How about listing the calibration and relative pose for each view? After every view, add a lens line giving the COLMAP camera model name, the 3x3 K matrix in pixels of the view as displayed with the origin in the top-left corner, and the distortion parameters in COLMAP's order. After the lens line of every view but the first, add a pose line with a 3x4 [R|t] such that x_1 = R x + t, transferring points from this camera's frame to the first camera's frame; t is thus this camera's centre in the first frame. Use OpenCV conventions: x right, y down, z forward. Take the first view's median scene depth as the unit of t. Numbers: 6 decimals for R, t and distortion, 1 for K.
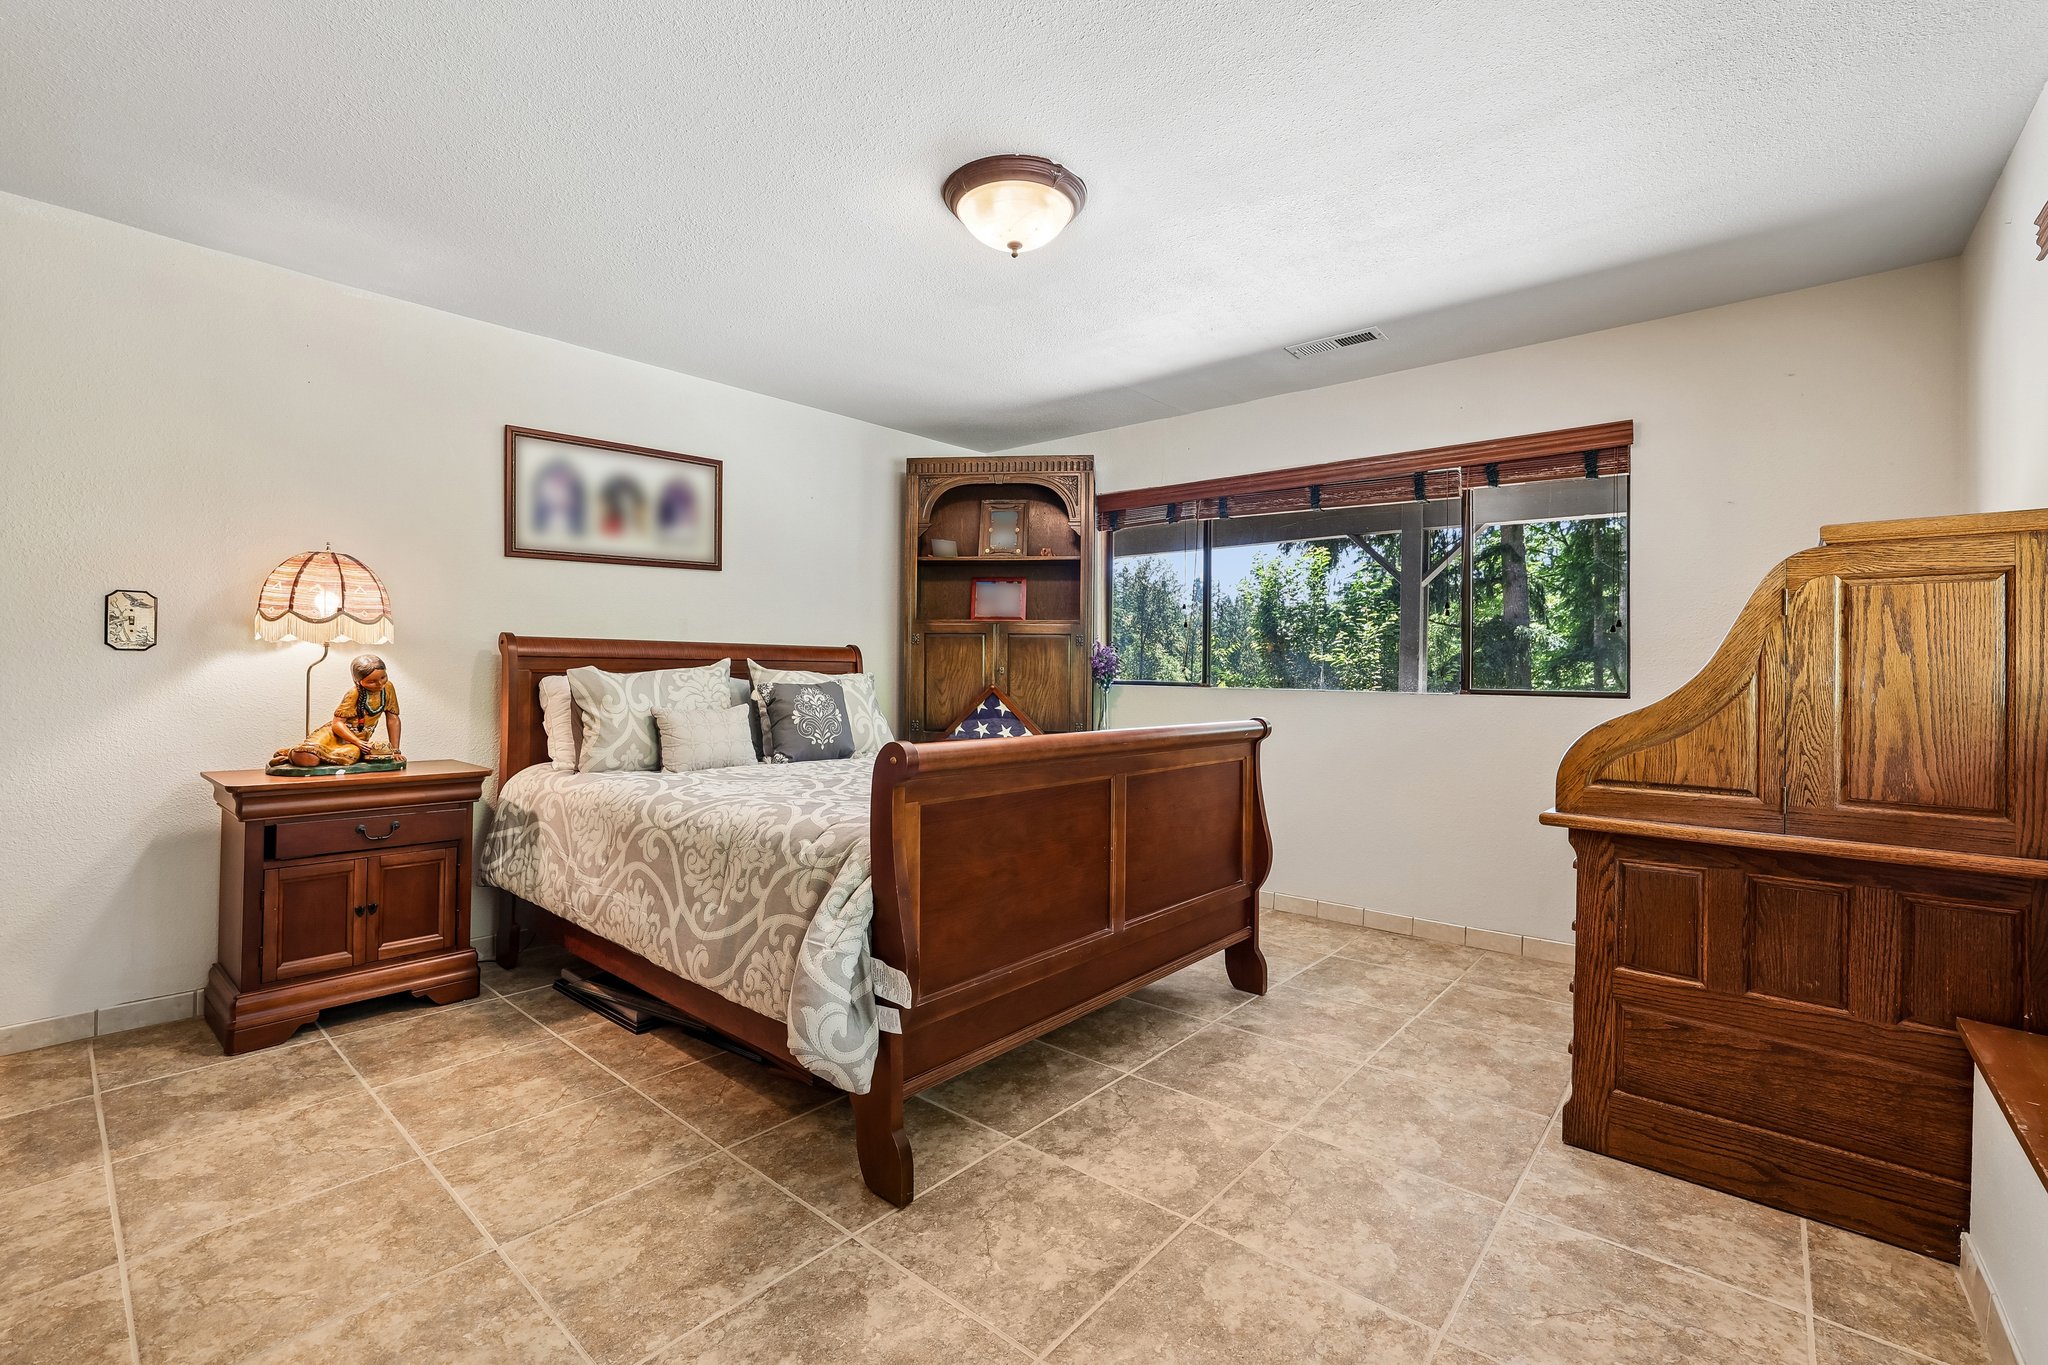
lens RADIAL K [[884.9, 0, 1024.9], [0, 884.9, 669.0], [0, 0, 1]] dist [-0.014871, 0.002650]
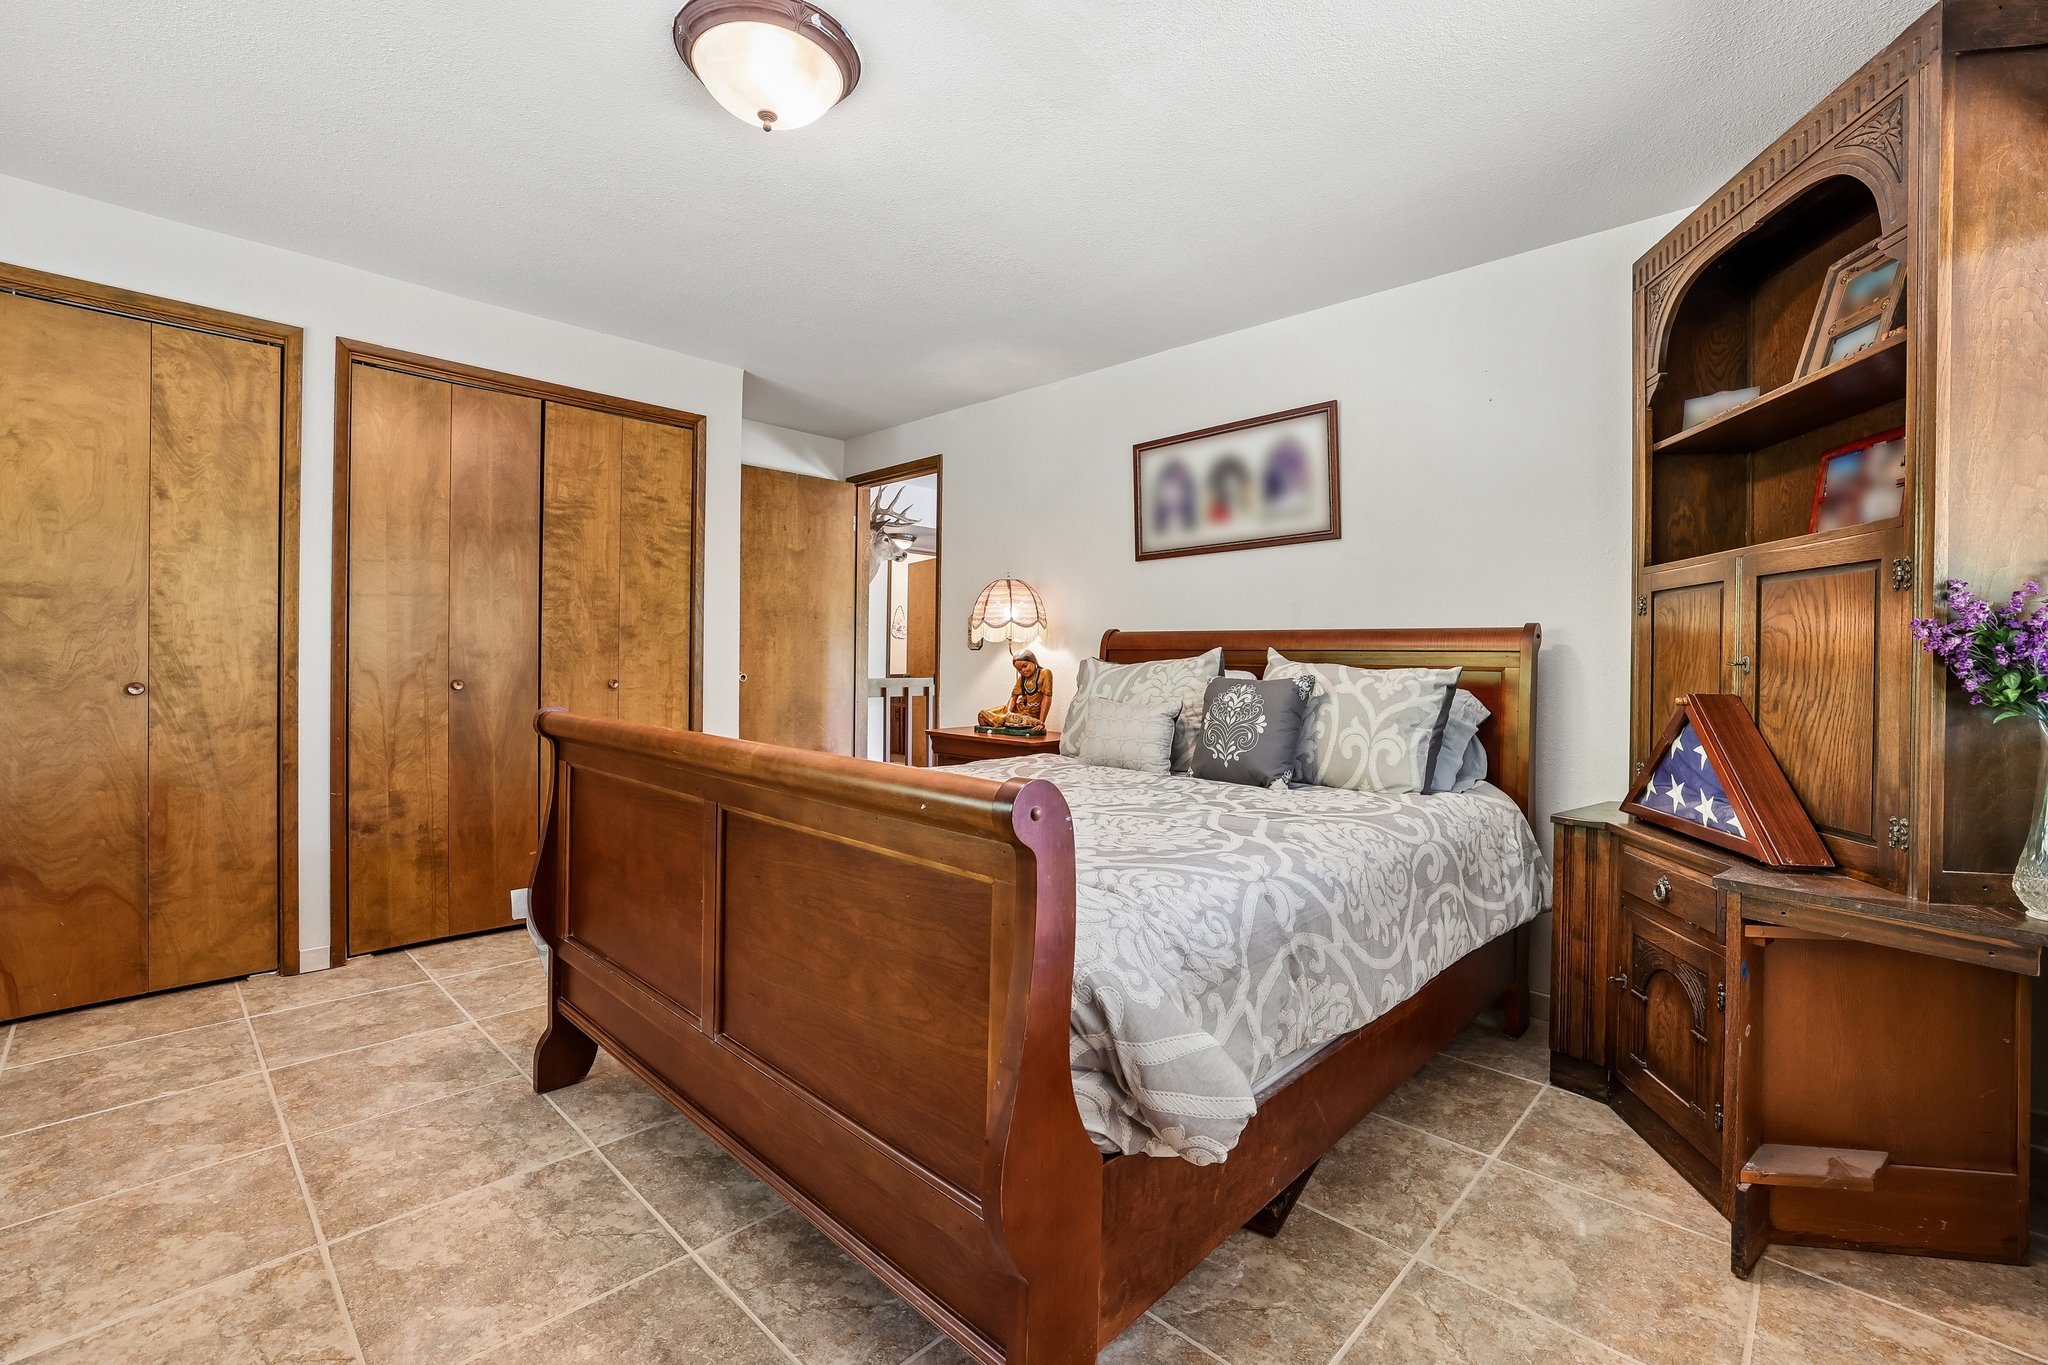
lens RADIAL K [[884.9, 0, 1026.8], [0, 884.9, 672.2], [0, 0, 1]] dist [-0.014871, 0.002650]
pose [[-0.050559, -0.000284, -0.998721, 0.532119], [-0.022937, 0.999737, 0.000877, 0.015251], [0.998458, 0.022952, -0.050552, 0.895037]]
